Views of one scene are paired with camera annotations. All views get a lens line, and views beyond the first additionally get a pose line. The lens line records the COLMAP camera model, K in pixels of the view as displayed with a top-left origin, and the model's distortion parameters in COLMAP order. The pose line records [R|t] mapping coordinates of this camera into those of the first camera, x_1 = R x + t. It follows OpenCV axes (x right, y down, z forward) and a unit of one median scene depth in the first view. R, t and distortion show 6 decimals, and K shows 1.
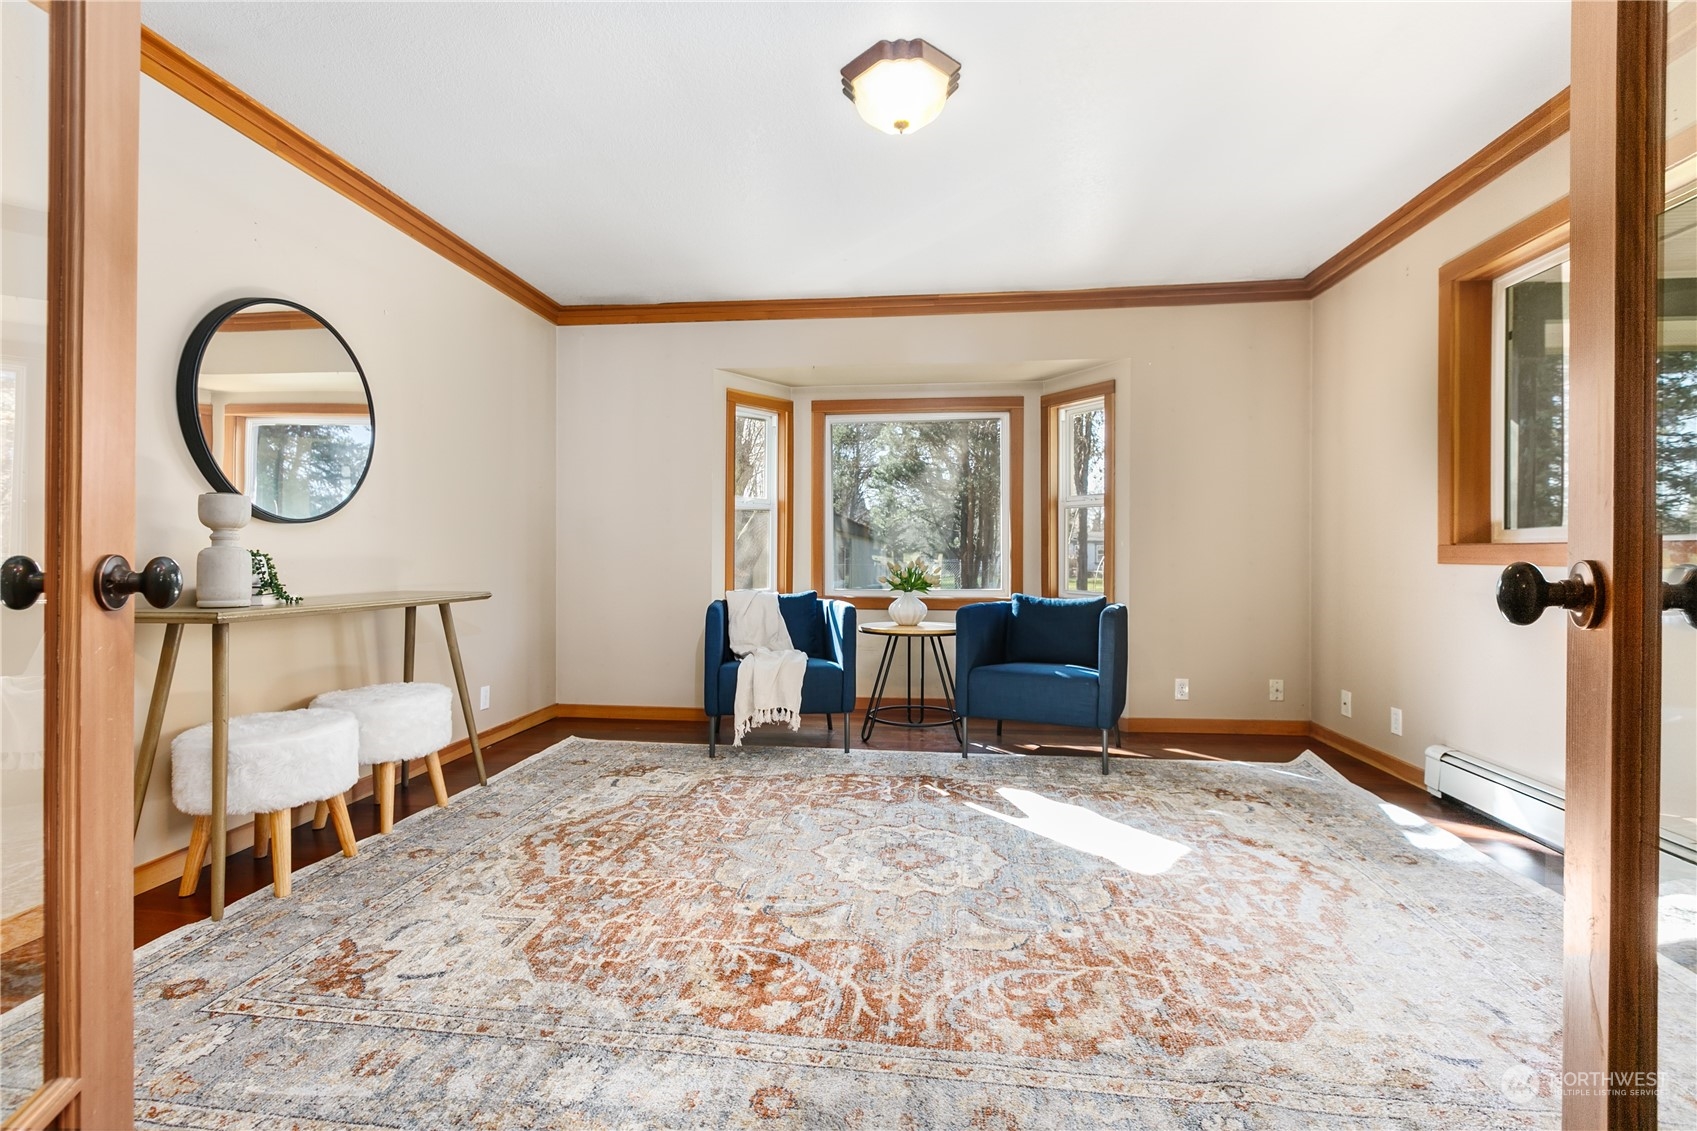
lens RADIAL K [[763.6, 0, 842.0], [0, 763.6, 567.6], [0, 0, 1]] dist [0.001403, 0.000073]
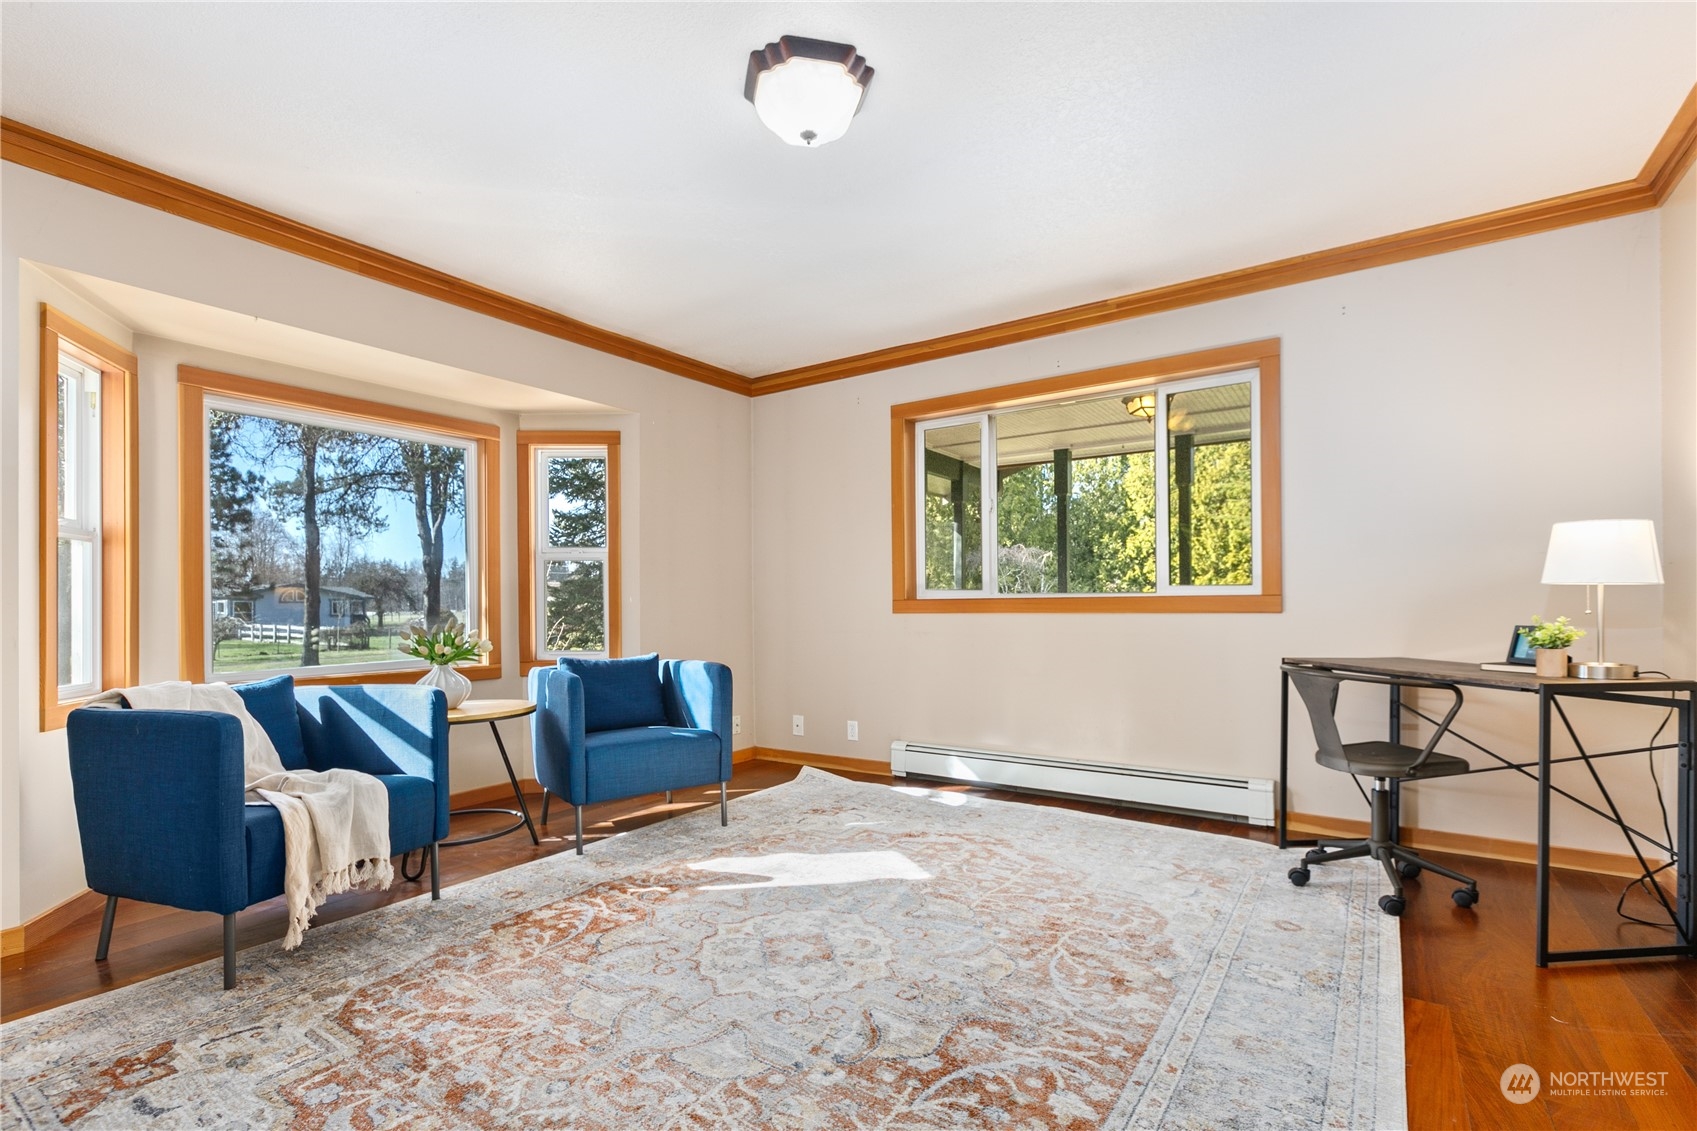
lens RADIAL K [[766.0, 0, 845.7], [0, 766.0, 608.6], [0, 0, 1]] dist [0.002152, 0.000010]
pose [[0.470028, -0.010492, 0.882589, -0.512485], [0.026061, 0.999658, -0.001995, -0.014075], [-0.882267, 0.023939, 0.470140, 0.391849]]
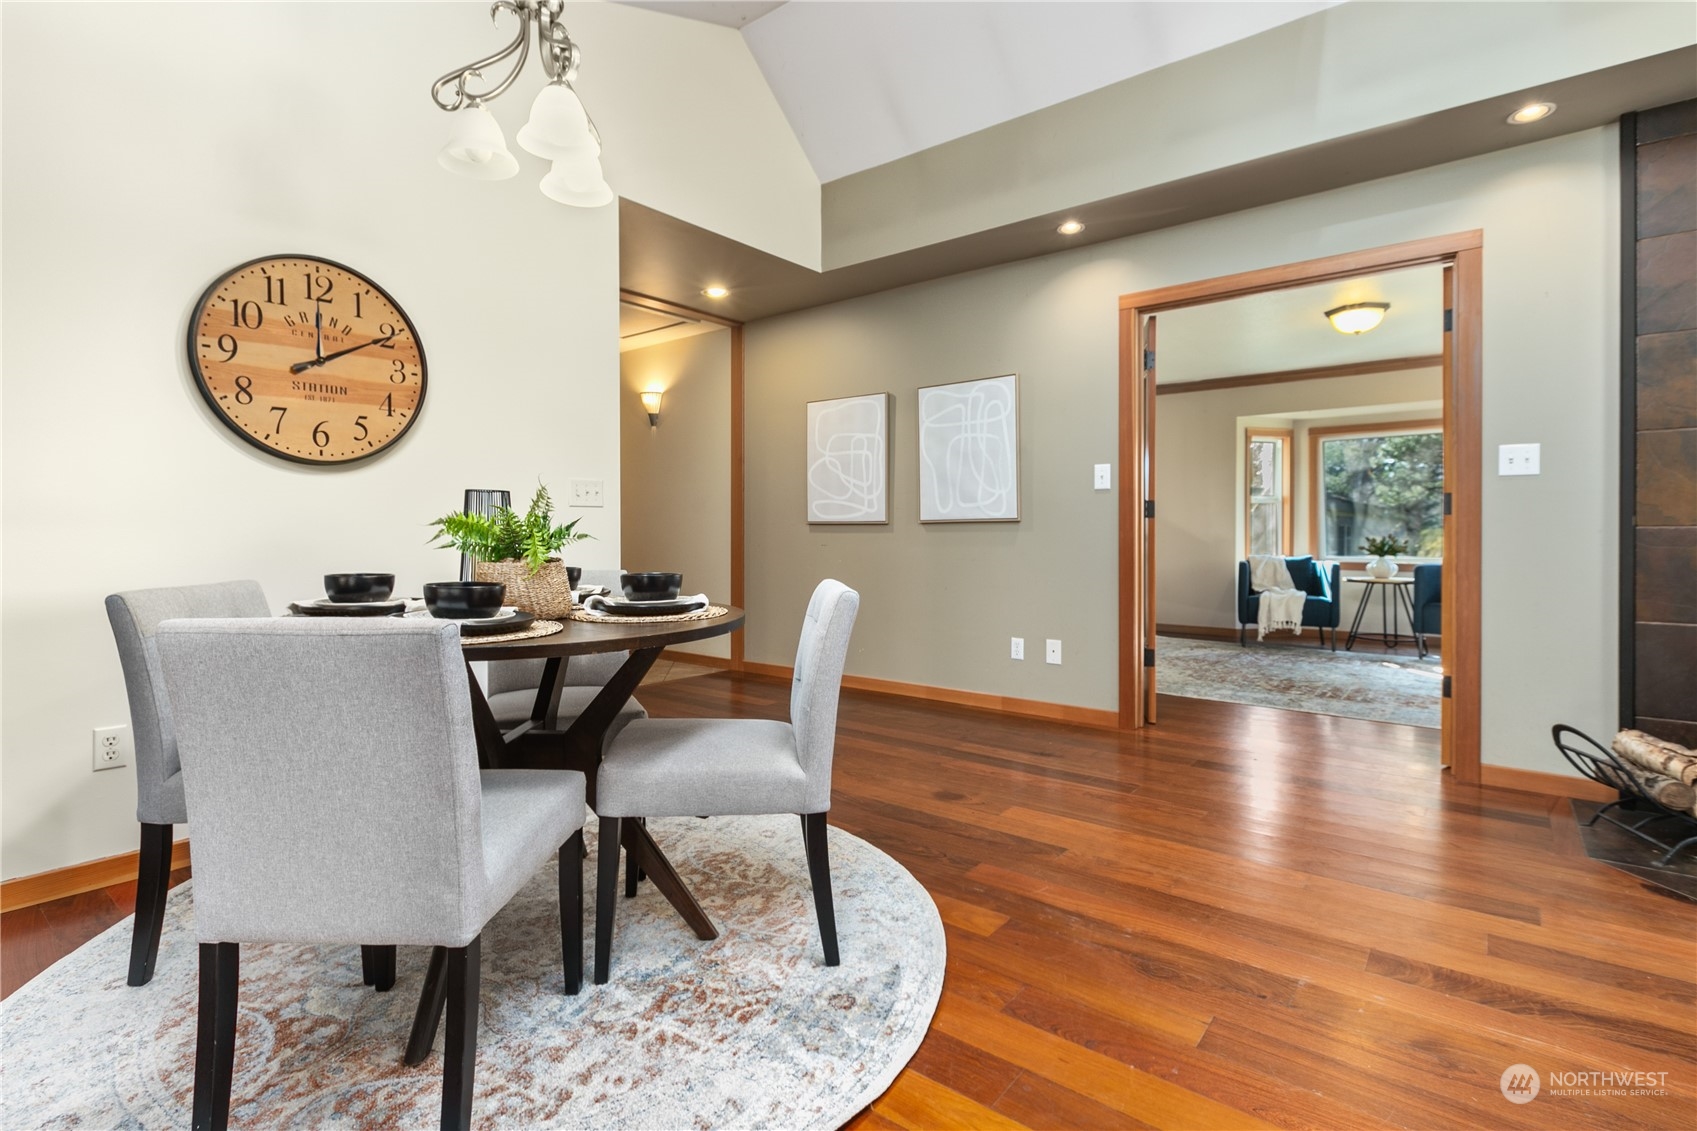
lens RADIAL K [[799.0, 0, 832.7], [0, 799.0, 542.3], [0, 0, 1]] dist [0.000200, 0.000118]
pose [[0.840501, -0.006042, -0.541776, 0.038355], [-0.001014, 0.999919, -0.012725, 0.034201], [0.541809, 0.011244, 0.840426, -1.222494]]
